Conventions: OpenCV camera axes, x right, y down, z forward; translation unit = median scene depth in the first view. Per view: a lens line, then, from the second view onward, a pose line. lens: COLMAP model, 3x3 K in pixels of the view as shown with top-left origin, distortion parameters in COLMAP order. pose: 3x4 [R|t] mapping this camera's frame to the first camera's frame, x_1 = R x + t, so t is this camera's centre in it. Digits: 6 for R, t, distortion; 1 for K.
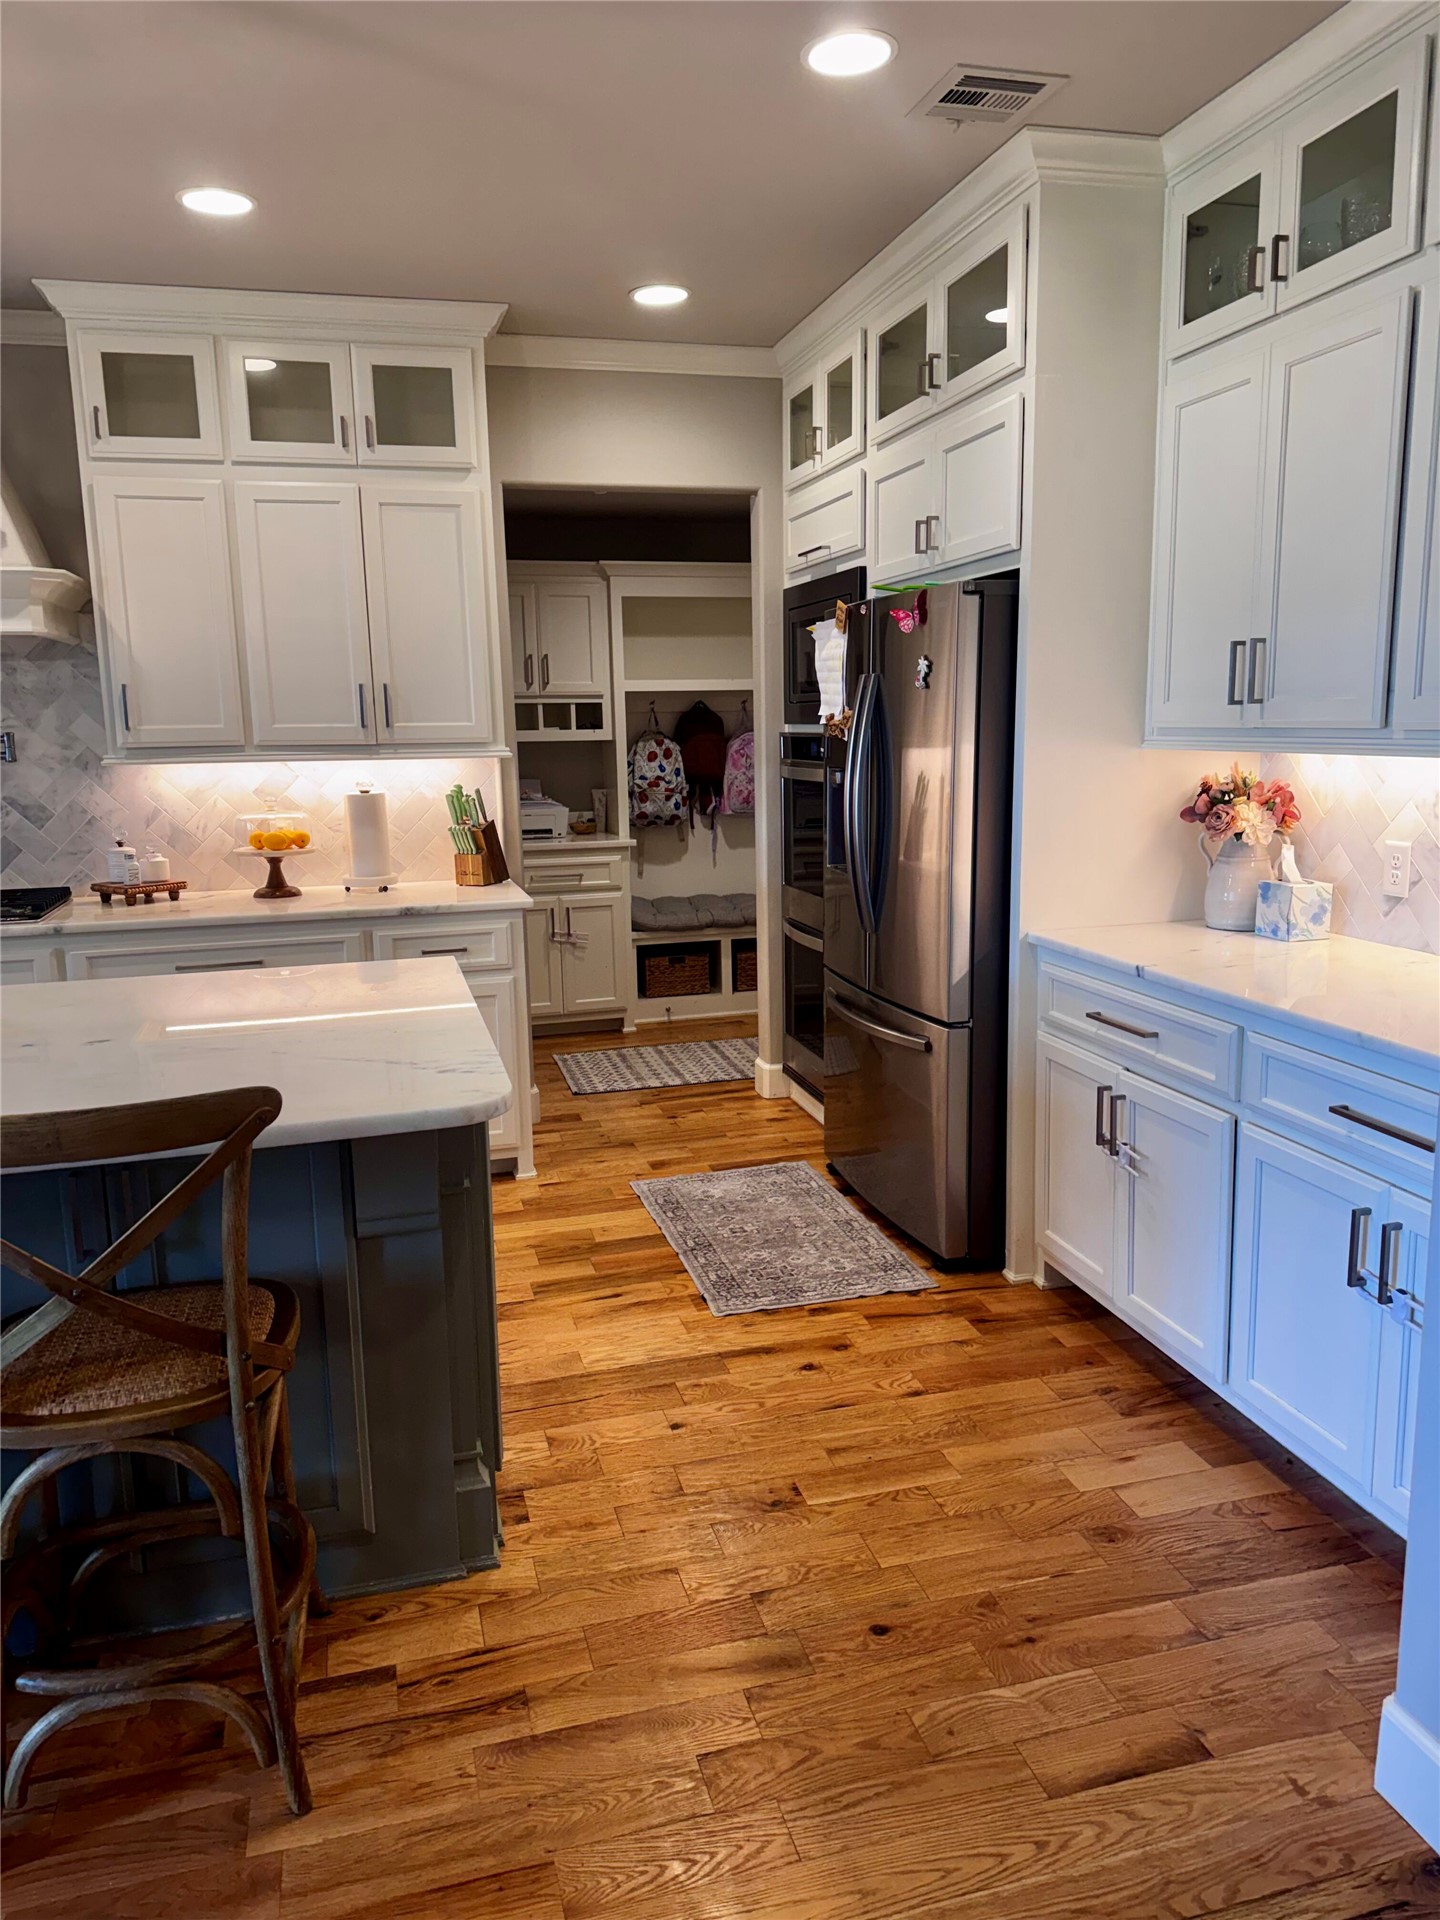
lens RADIAL K [[1350.5, 0, 715.6], [0, 1350.5, 961.0], [0, 0, 1]] dist [0.079888, -0.101046]
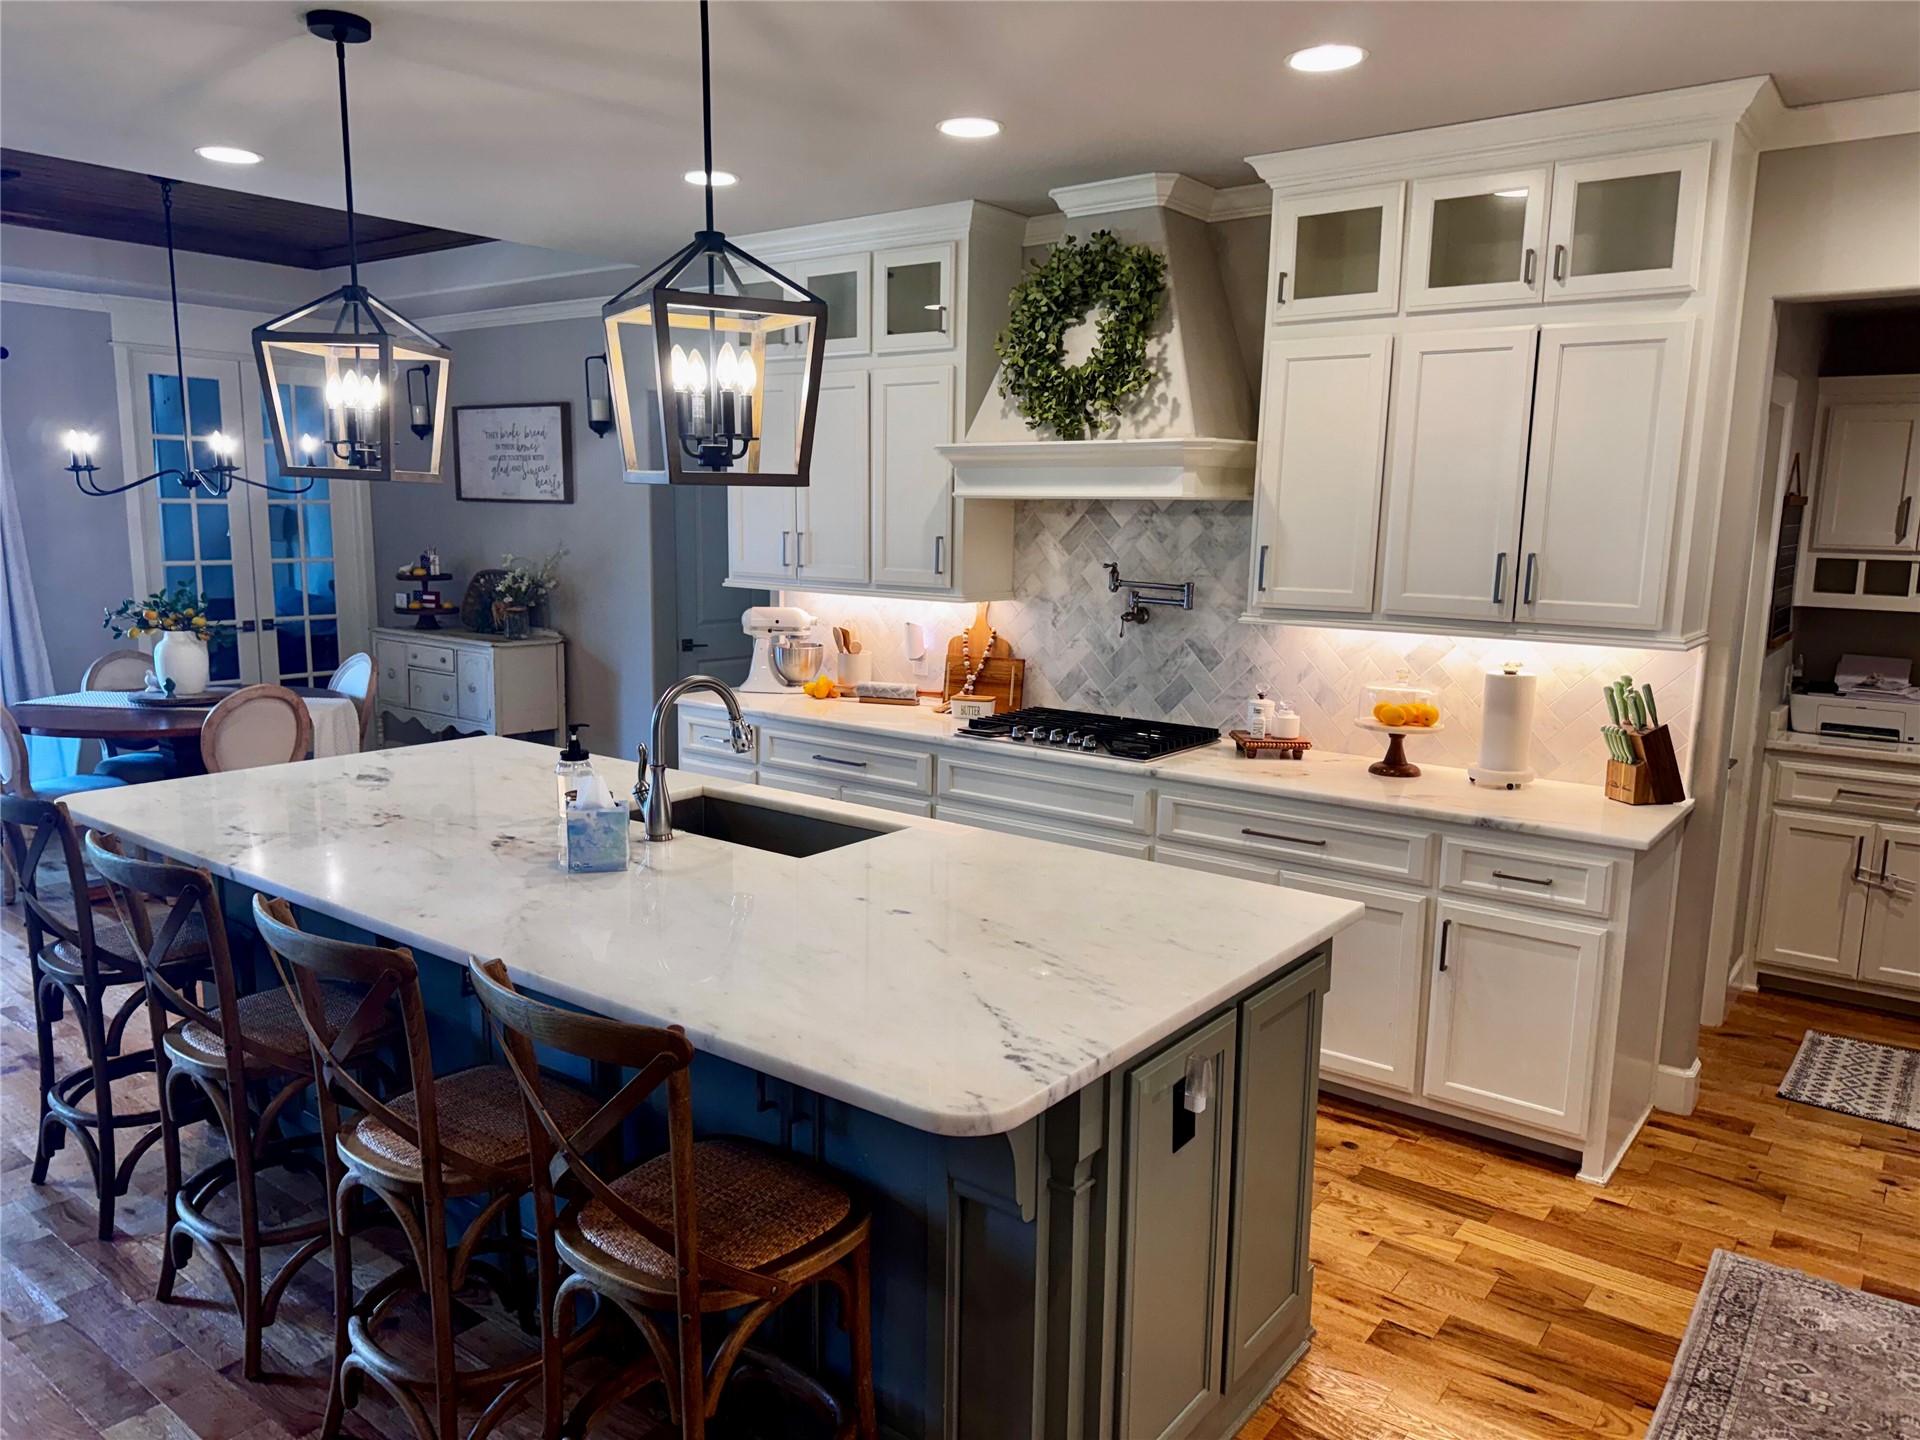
lens RADIAL K [[1350.5, 0, 941.2], [0, 1350.5, 735.1], [0, 0, 1]] dist [0.079888, -0.101046]
pose [[0.603756, 0.162235, -0.780486, 0.211696], [-0.168036, 0.982974, 0.074338, -0.090843], [0.779257, 0.086268, 0.620738, 0.185586]]
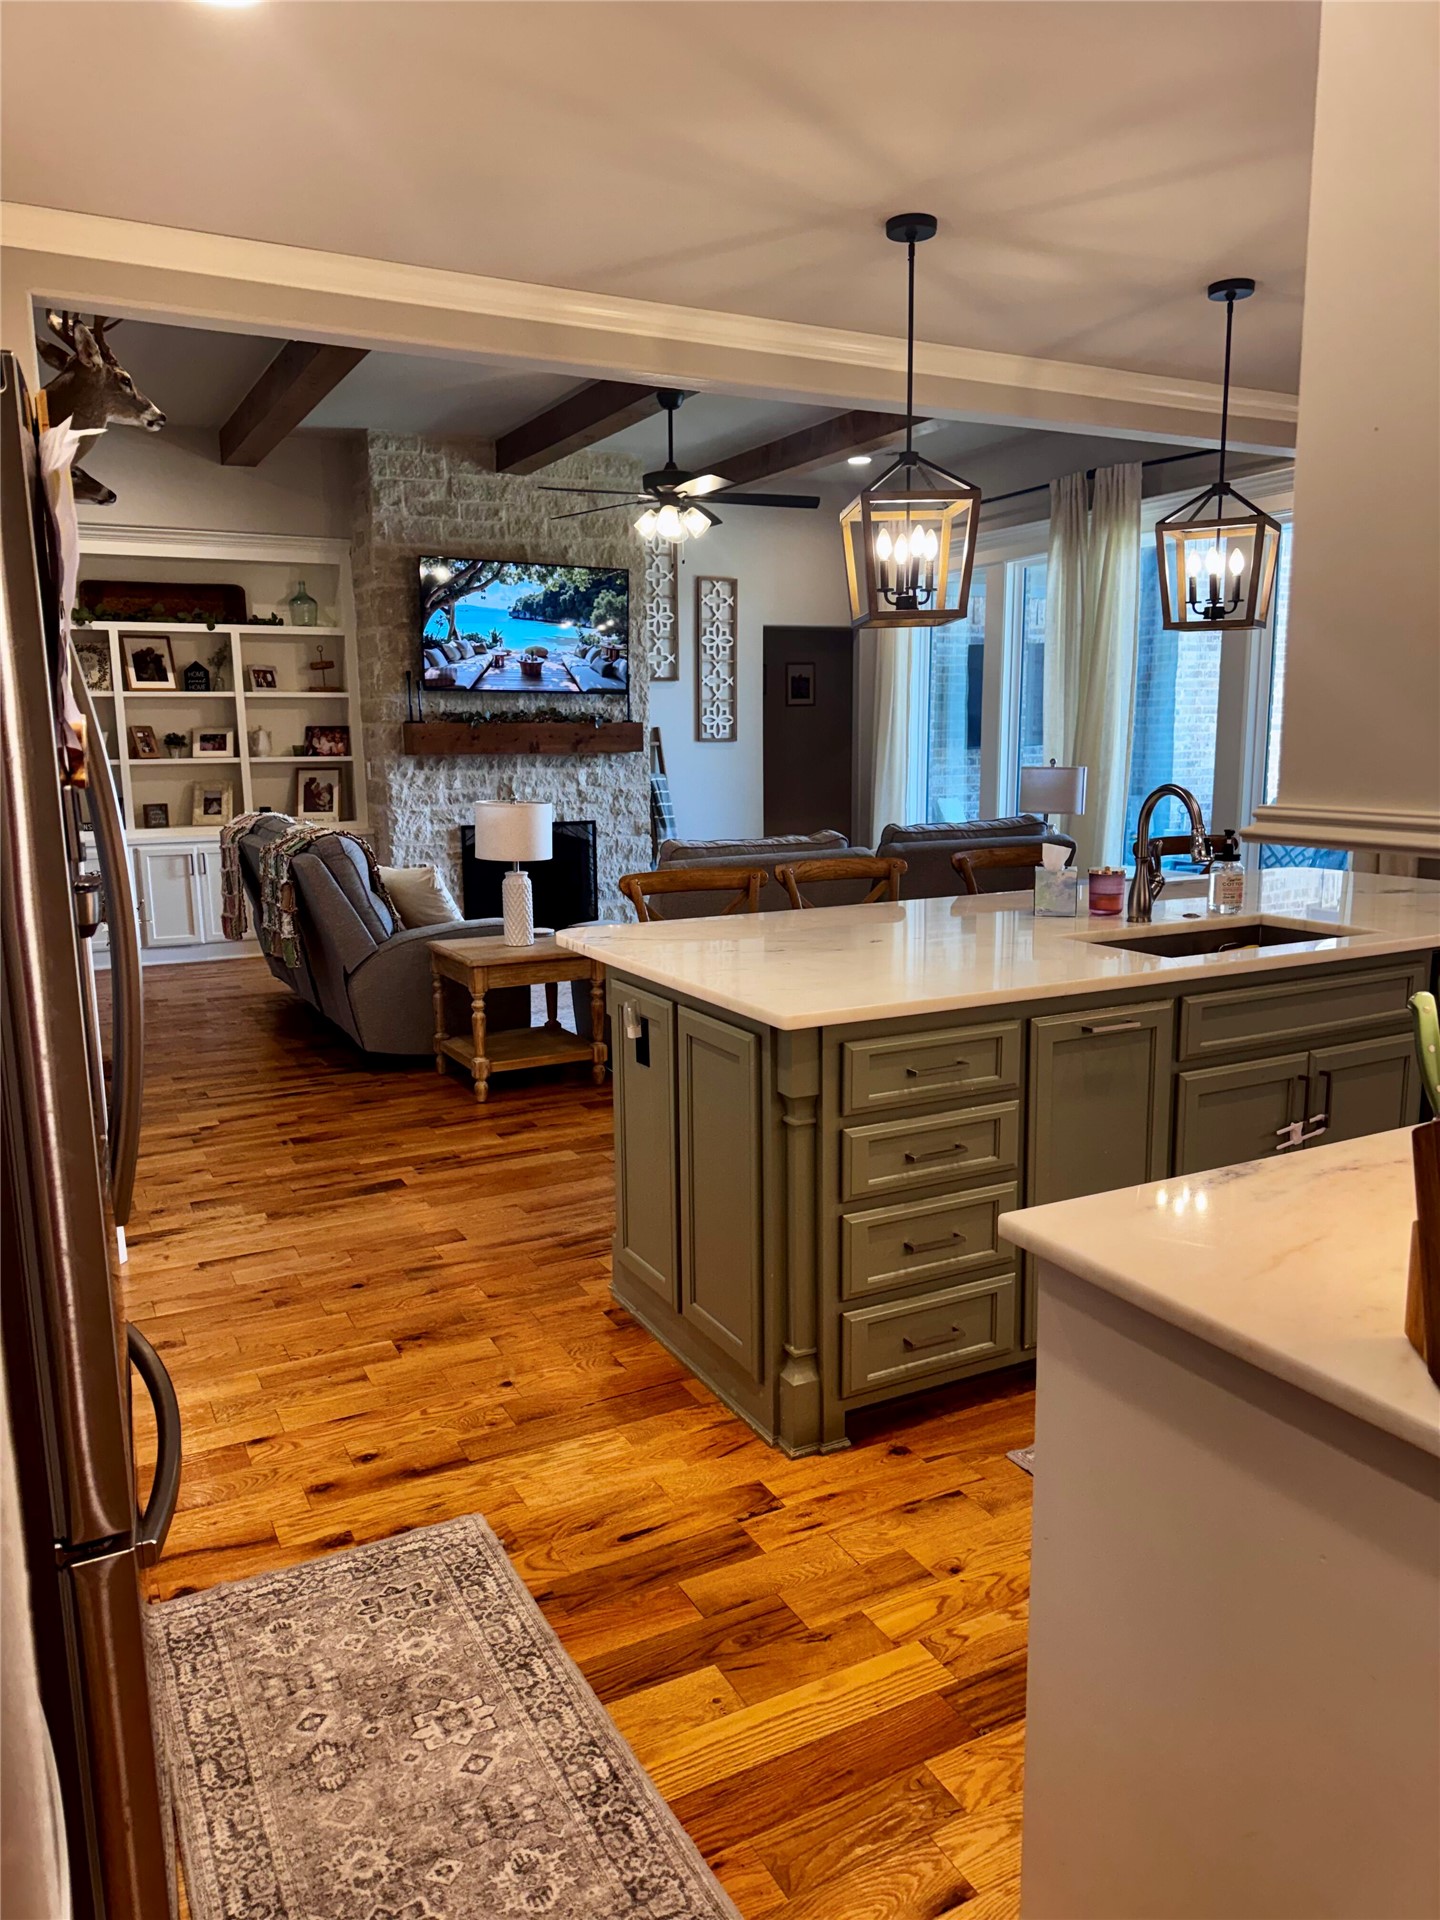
lens RADIAL K [[1350.5, 0, 731.1], [0, 1350.5, 961.9], [0, 0, 1]] dist [0.079888, -0.101046]
pose [[-0.973211, 0.073354, -0.217898, 0.005587], [-0.005891, 0.939470, 0.342581, -0.222756], [0.229838, 0.334688, -0.913870, 1.235847]]
